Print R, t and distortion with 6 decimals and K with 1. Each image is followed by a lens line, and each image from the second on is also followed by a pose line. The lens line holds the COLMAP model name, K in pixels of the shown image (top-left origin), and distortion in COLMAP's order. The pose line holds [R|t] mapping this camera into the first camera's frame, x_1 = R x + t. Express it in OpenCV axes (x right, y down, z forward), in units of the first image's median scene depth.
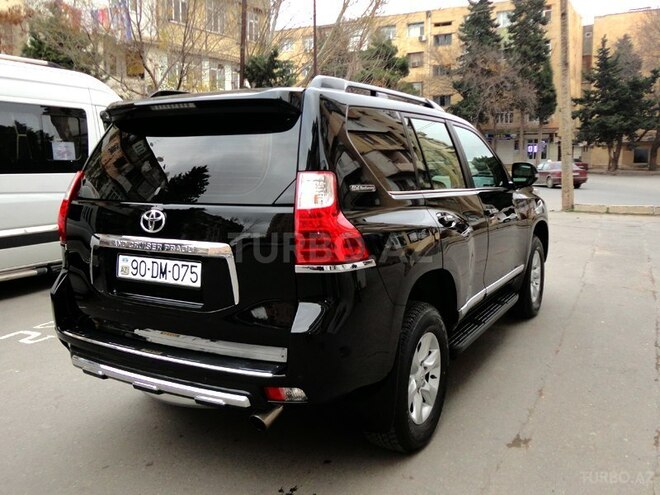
lens RADIAL K [[614.2, 0, 331.7], [0, 614.2, 220.1], [0, 0, 1]] dist [-0.016063, -0.006111]
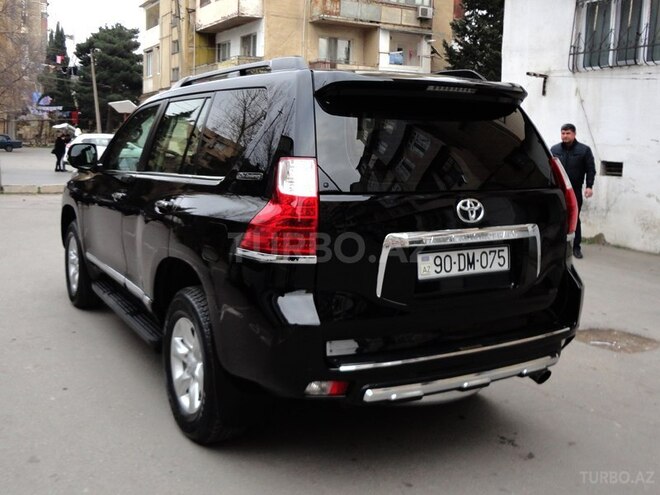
lens RADIAL K [[662.9, 0, 302.6], [0, 662.9, 219.8], [0, 0, 1]] dist [0.010114, 0.009259]
pose [[0.513759, -0.086406, 0.853572, -1.301516], [0.061374, 0.996068, 0.063889, -0.065696], [-0.855736, 0.019564, 0.517042, 0.688449]]
